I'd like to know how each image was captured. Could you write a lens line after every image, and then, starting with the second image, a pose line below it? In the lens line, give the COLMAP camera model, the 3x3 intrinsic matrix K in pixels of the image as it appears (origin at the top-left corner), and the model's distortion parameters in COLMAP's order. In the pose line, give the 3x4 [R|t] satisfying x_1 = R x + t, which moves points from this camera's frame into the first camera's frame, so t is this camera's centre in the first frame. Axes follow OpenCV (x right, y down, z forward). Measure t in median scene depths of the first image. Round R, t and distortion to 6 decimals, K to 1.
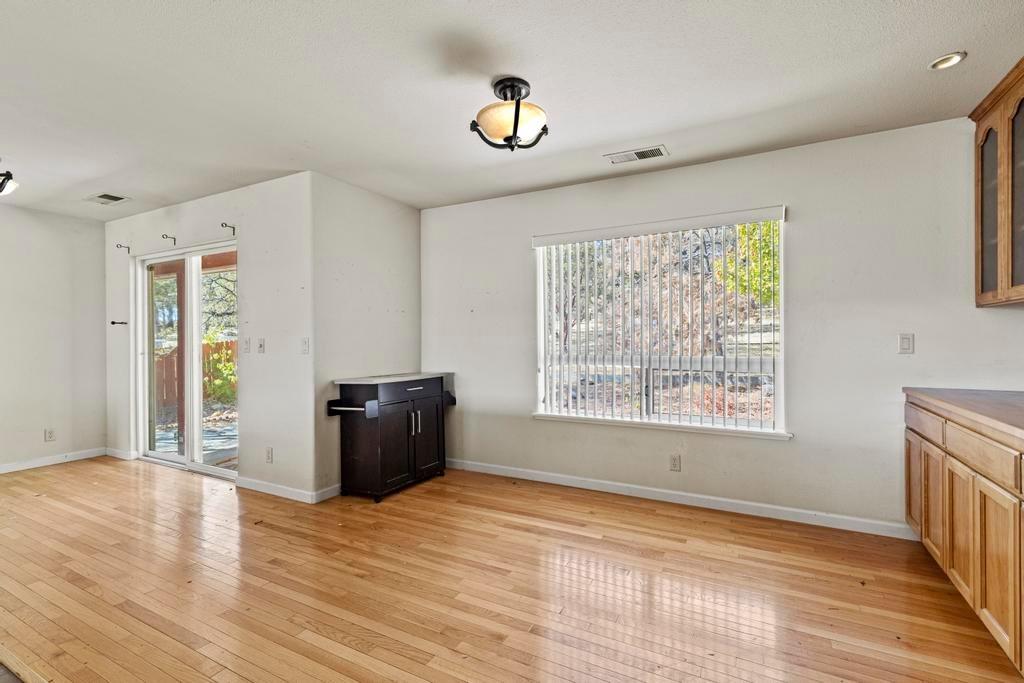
lens RADIAL K [[461.3, 0, 517.6], [0, 461.3, 342.1], [0, 0, 1]] dist [0.006379, -0.001606]
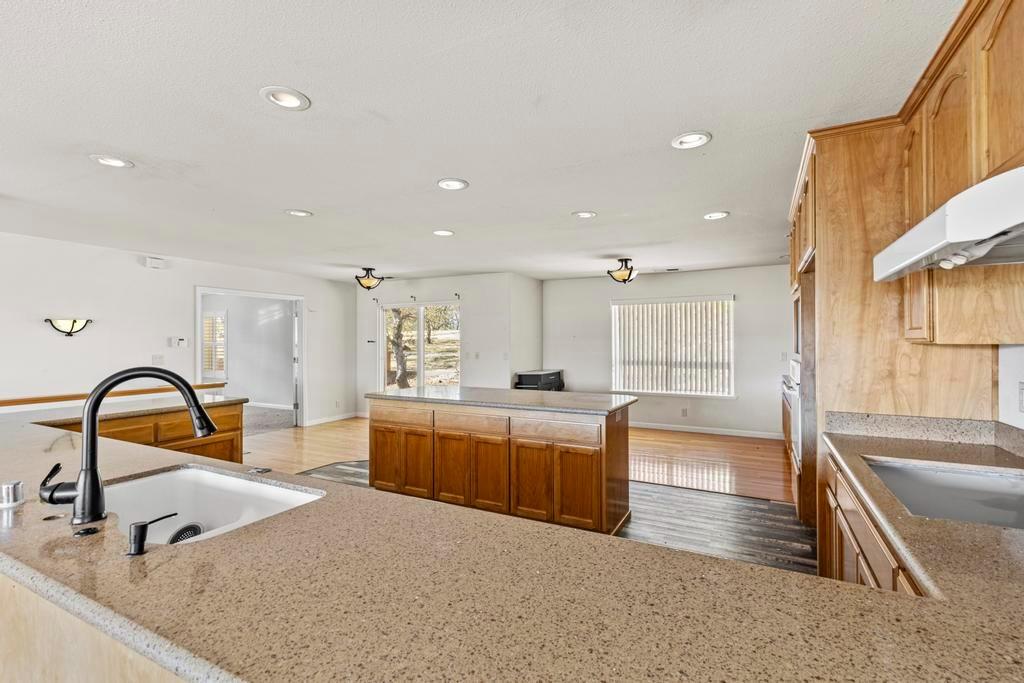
lens RADIAL K [[461.3, 0, 509.4], [0, 461.3, 336.7], [0, 0, 1]] dist [0.006379, -0.001606]
pose [[0.999985, 0.002867, 0.004598, -0.421401], [-0.002772, 0.999782, -0.020716, -0.032683], [-0.004657, 0.020703, 0.999775, -1.003215]]
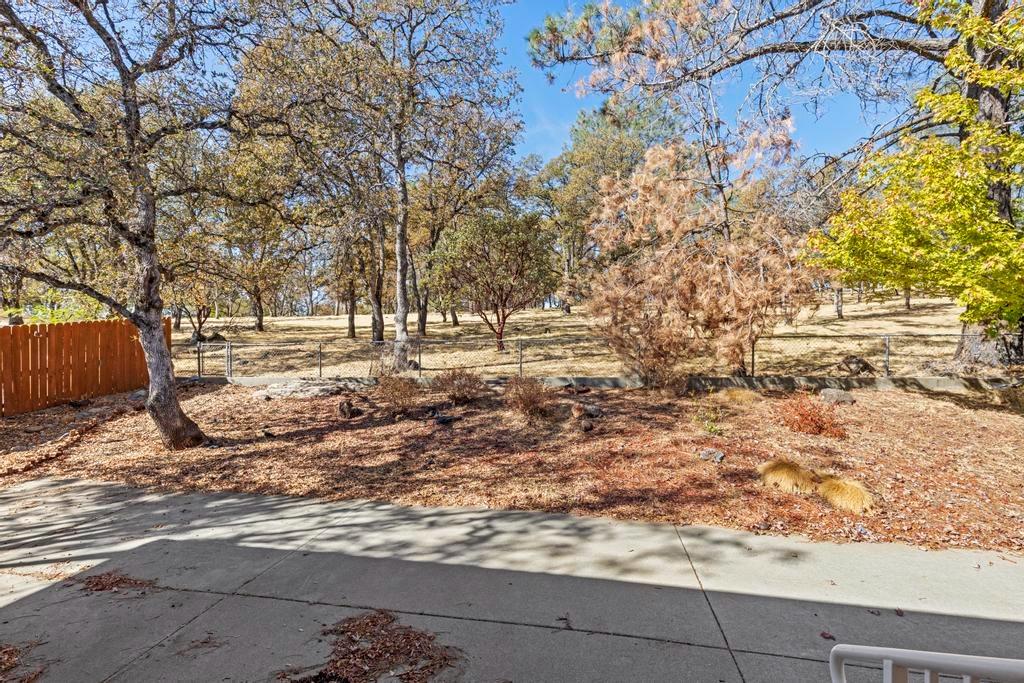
lens RADIAL K [[461.3, 0, 514.8], [0, 461.3, 338.2], [0, 0, 1]] dist [0.006379, -0.001606]
pose [[0.951773, 0.000719, 0.306802, -0.640945], [-0.000243, 0.999999, -0.001589, 0.019174], [-0.306803, 0.001438, 0.951772, 1.339073]]
